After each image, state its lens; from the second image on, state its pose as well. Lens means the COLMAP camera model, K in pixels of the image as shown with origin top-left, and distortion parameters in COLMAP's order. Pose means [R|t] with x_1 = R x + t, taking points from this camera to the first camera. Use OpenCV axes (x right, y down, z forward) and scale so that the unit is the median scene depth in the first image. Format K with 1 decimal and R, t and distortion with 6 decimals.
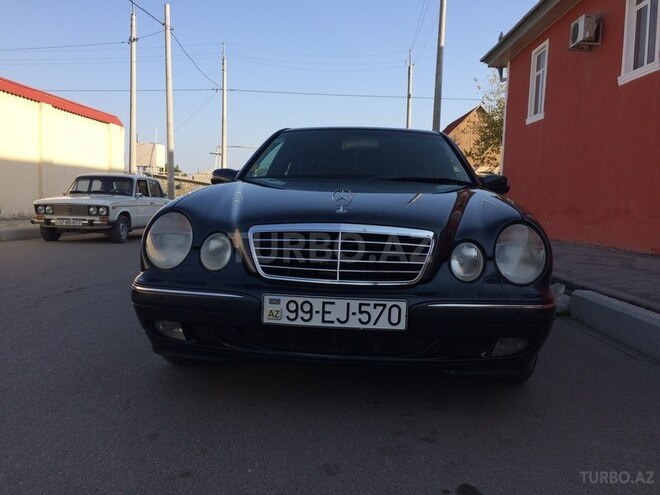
lens RADIAL K [[566.6, 0, 330.0], [0, 566.6, 247.5], [0, 0, 1]] dist [0.078625, -0.130740]
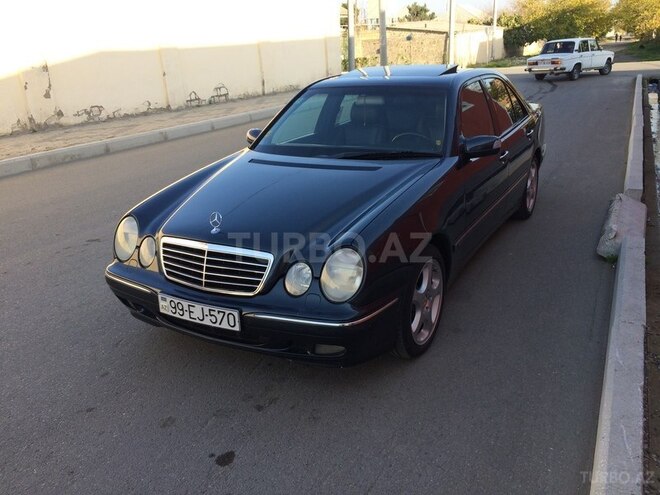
lens RADIAL K [[566.6, 0, 330.0], [0, 566.6, 247.5], [0, 0, 1]] dist [0.078625, -0.130740]
pose [[0.903054, 0.072681, -0.423333, 0.870838], [0.045205, 0.964025, 0.261941, -0.382685], [0.427142, -0.255684, 0.867281, -0.016158]]
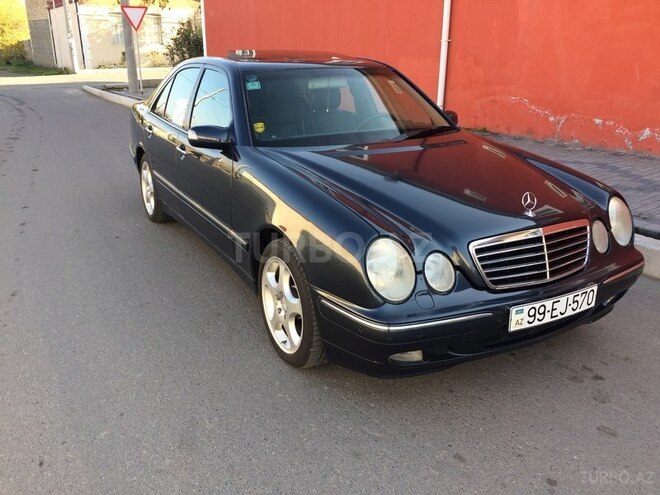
lens RADIAL K [[566.6, 0, 330.0], [0, 566.6, 247.5], [0, 0, 1]] dist [0.078625, -0.130740]
pose [[0.833524, -0.207215, 0.512151, -0.965959], [0.063898, 0.956936, 0.283181, -0.370519], [-0.548775, -0.203313, 0.810870, 0.322584]]
